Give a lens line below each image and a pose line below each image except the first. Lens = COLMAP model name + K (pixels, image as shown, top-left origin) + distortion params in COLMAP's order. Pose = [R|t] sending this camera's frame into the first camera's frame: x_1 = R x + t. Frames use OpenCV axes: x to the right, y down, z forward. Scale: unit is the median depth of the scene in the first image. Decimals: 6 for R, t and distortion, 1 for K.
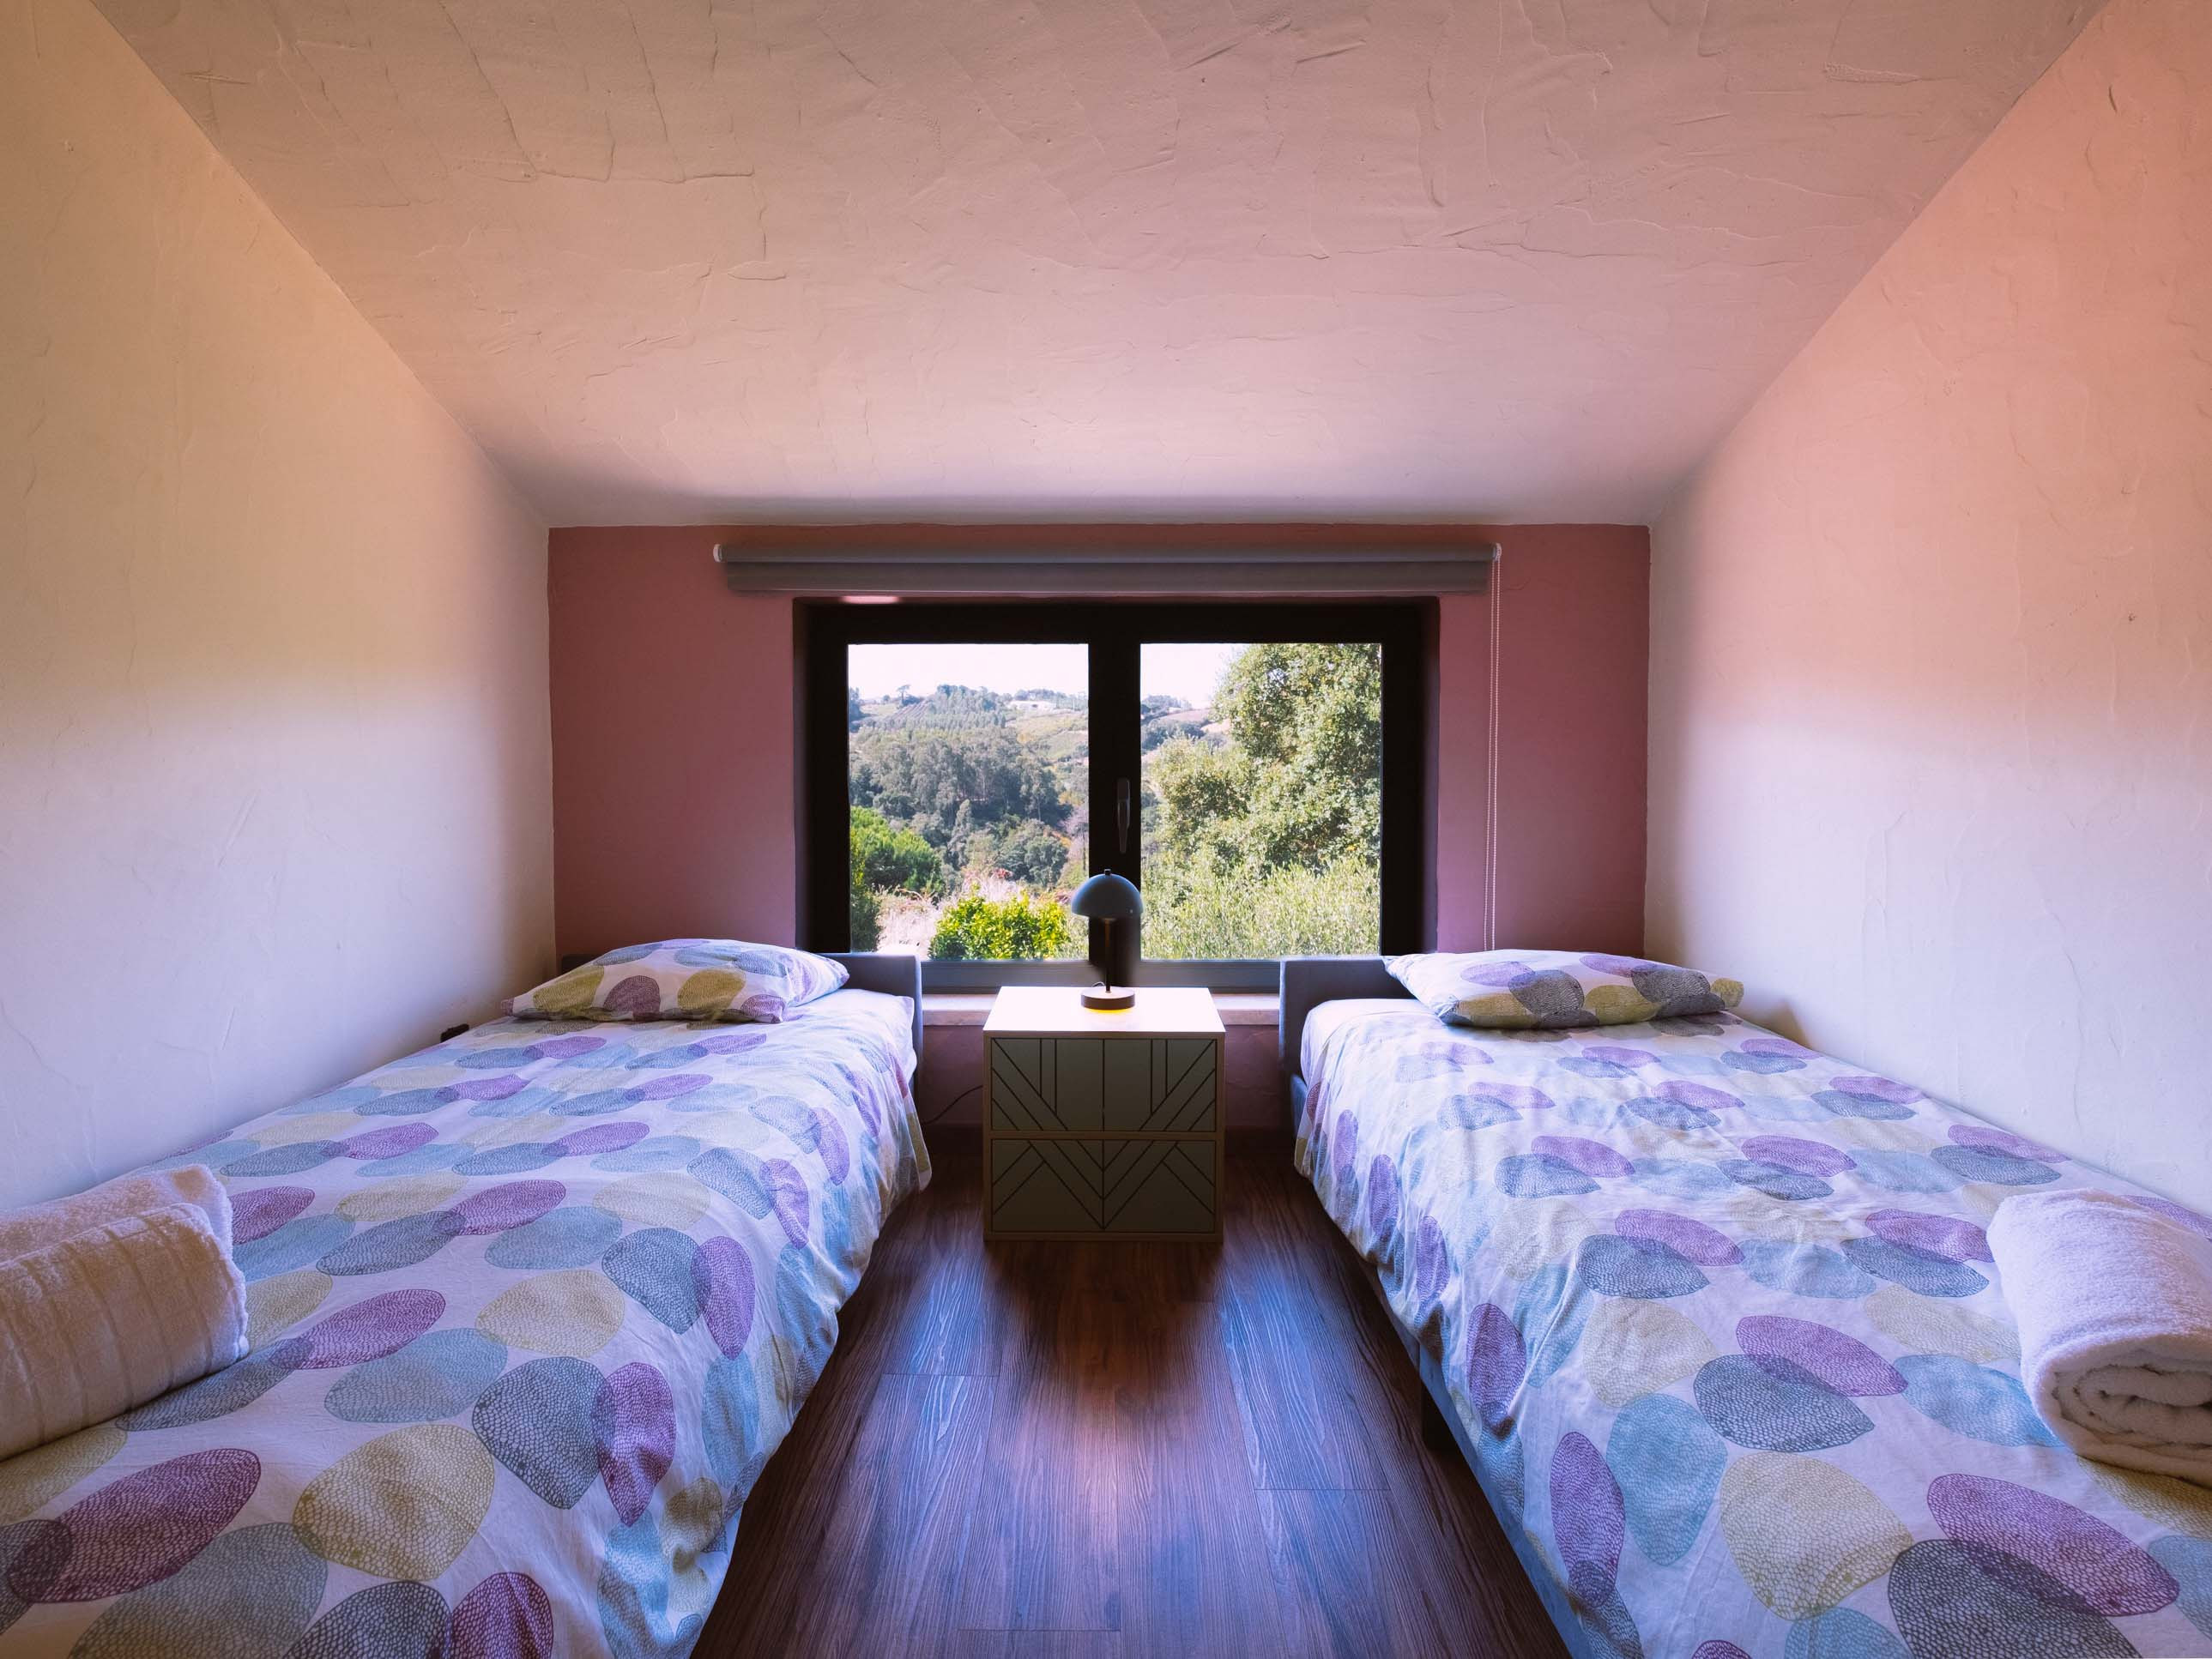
lens RADIAL K [[1141.3, 0, 1103.4], [0, 1141.3, 803.3], [0, 0, 1]] dist [-0.000356, -0.007178]
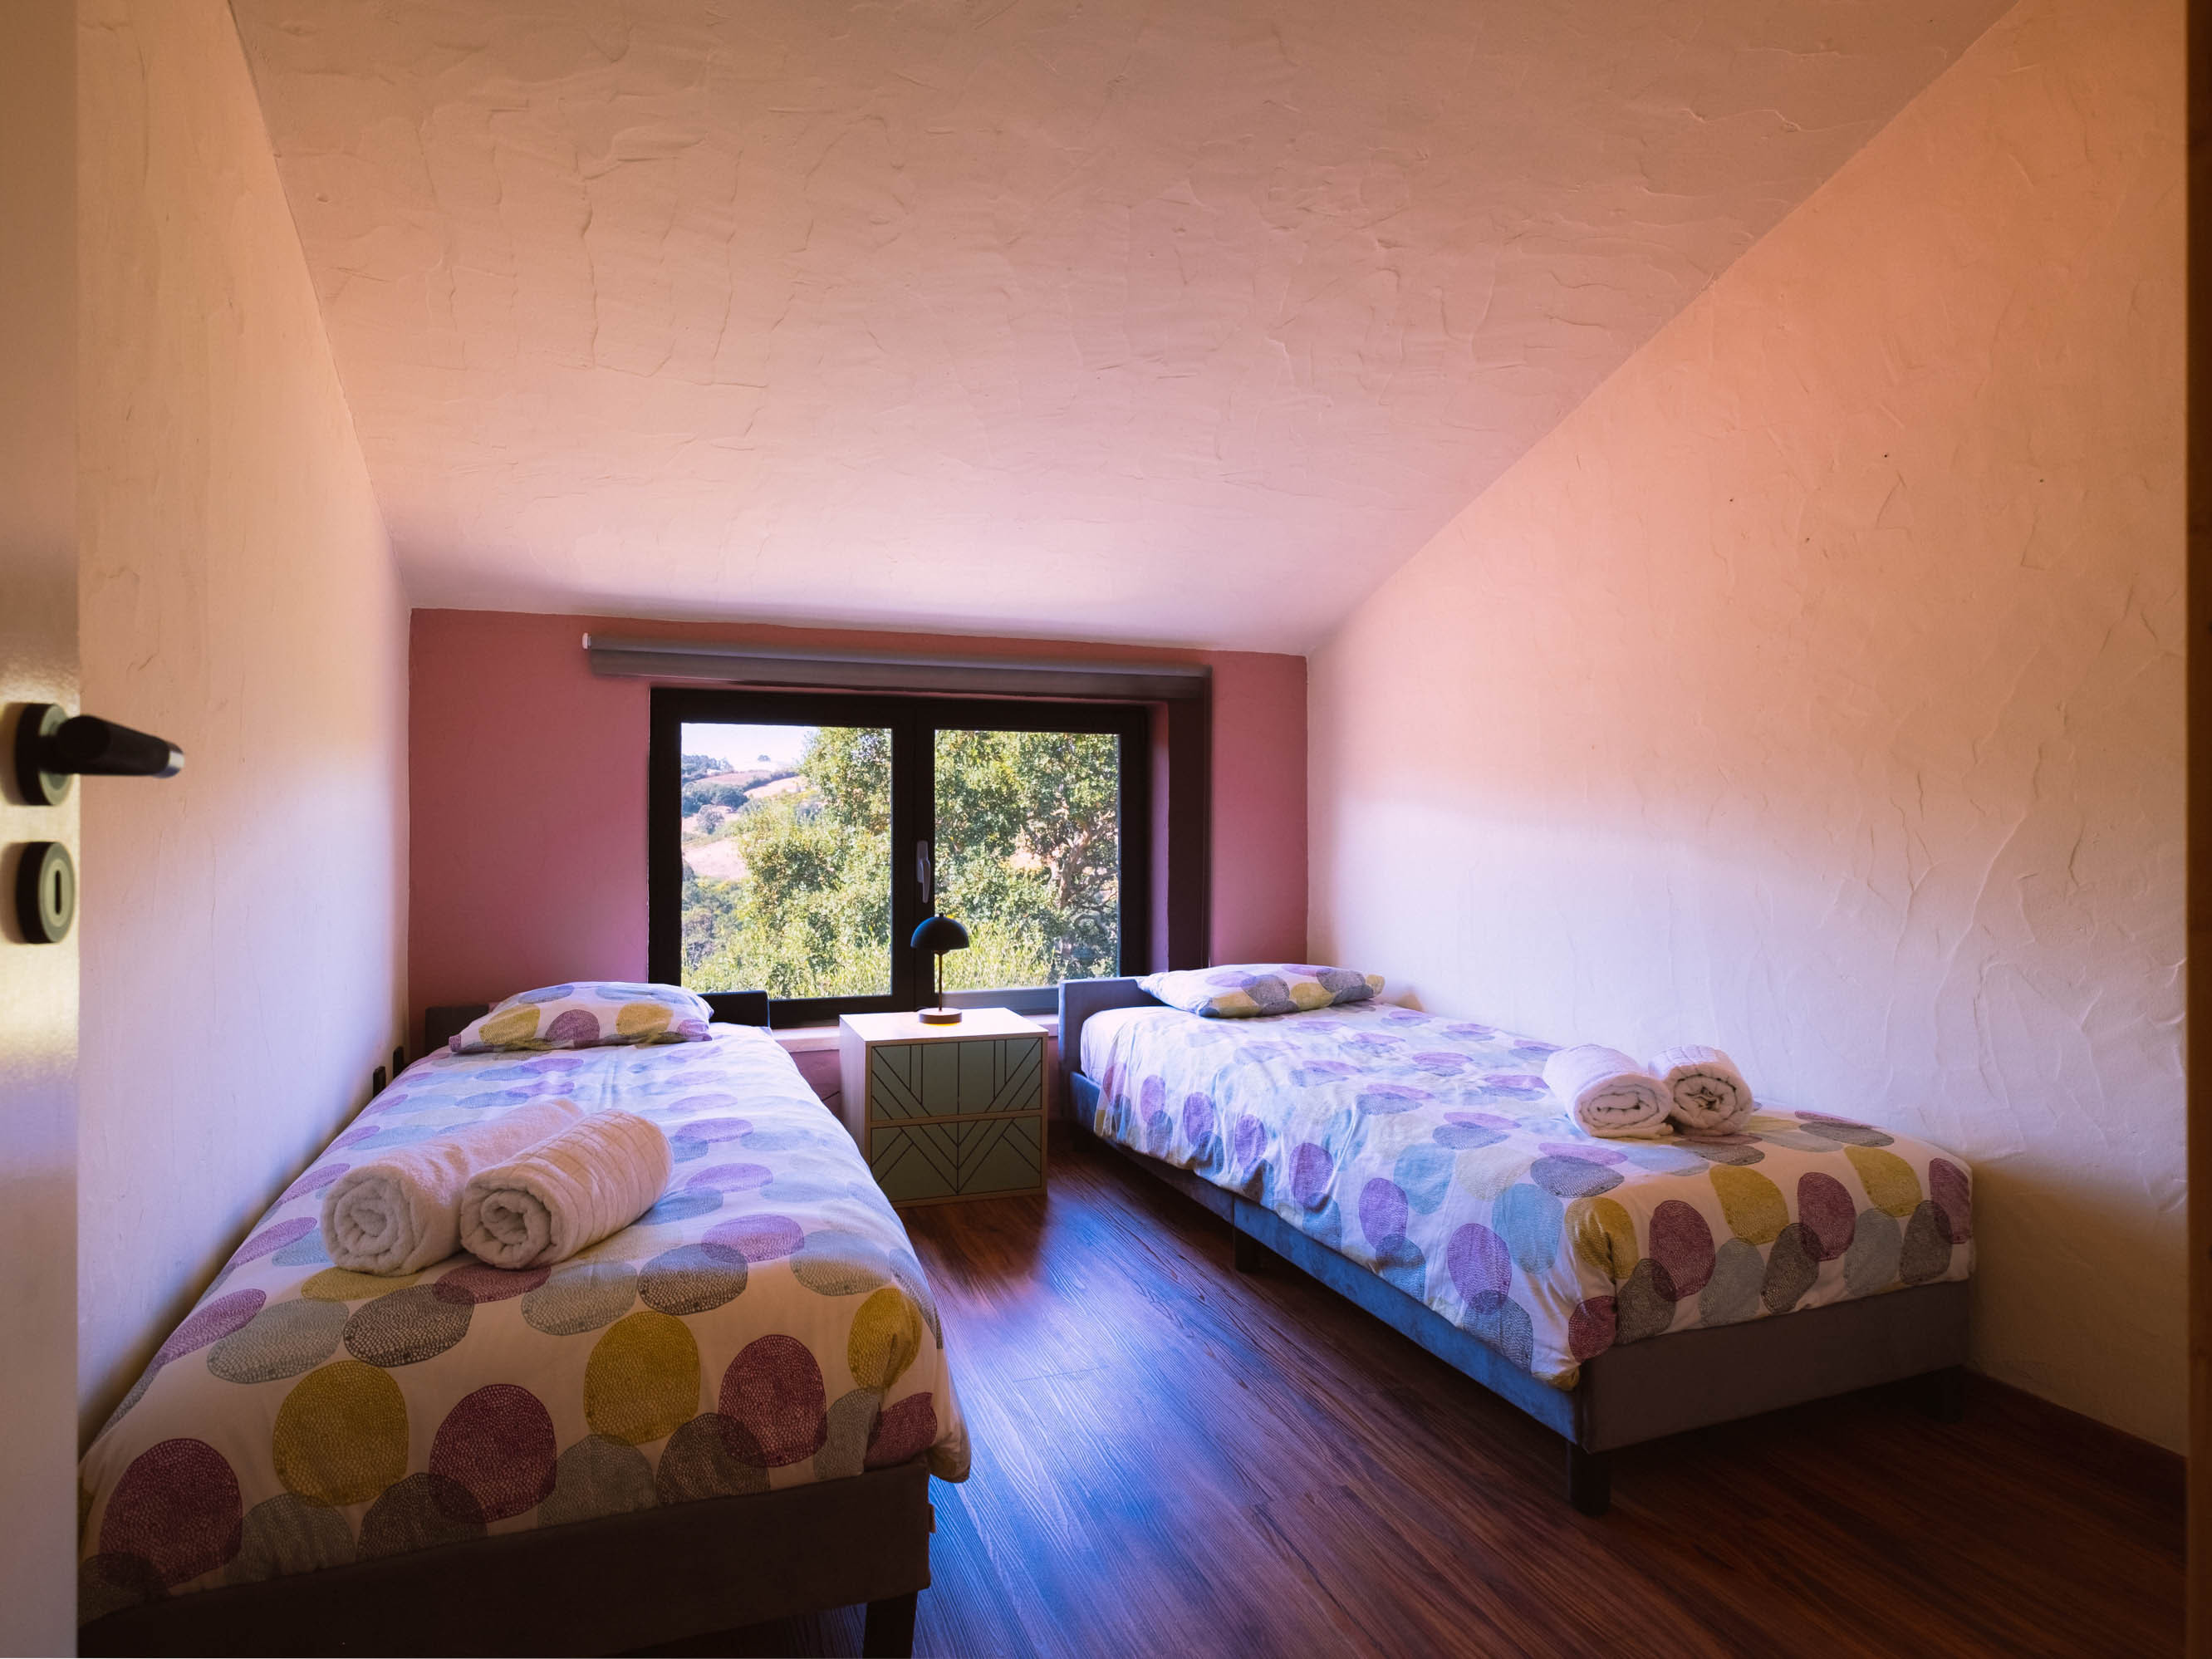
lens RADIAL K [[1225.8, 0, 1106.0], [0, 1225.8, 829.5], [0, 0, 1]] dist [-0.003846, -0.000134]
pose [[0.933776, 0.000307, 0.357859, -0.352705], [0.012969, 0.999314, -0.034699, 0.018475], [-0.357624, 0.037043, 0.933131, -0.367881]]
